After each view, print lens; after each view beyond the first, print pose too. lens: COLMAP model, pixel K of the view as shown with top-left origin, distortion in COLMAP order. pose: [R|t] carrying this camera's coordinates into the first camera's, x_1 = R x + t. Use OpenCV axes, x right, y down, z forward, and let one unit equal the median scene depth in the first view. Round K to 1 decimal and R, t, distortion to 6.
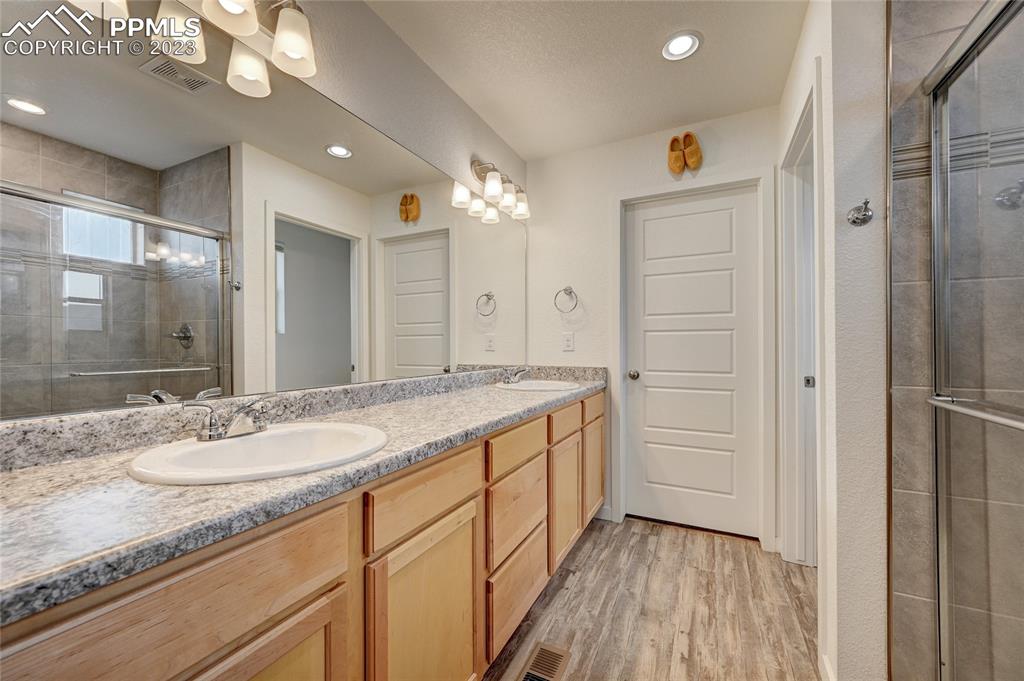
lens RADIAL K [[402.8, 0, 511.0], [0, 402.8, 343.8], [0, 0, 1]] dist [-0.000041, -0.000100]
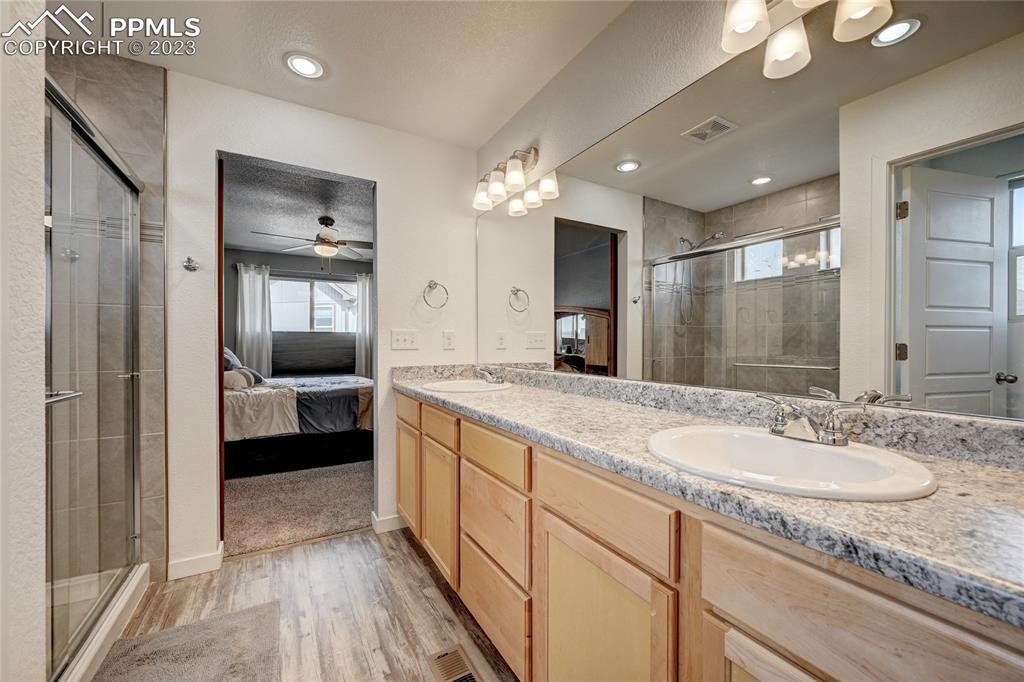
lens RADIAL K [[402.7, 0, 511.6], [0, 402.7, 345.2], [0, 0, 1]] dist [-0.006731, -0.000133]
pose [[-0.558482, 0.004328, -0.829505, 0.584629], [0.002929, 0.999990, 0.003246, 0.004654], [0.829511, -0.000616, -0.558490, 1.196996]]
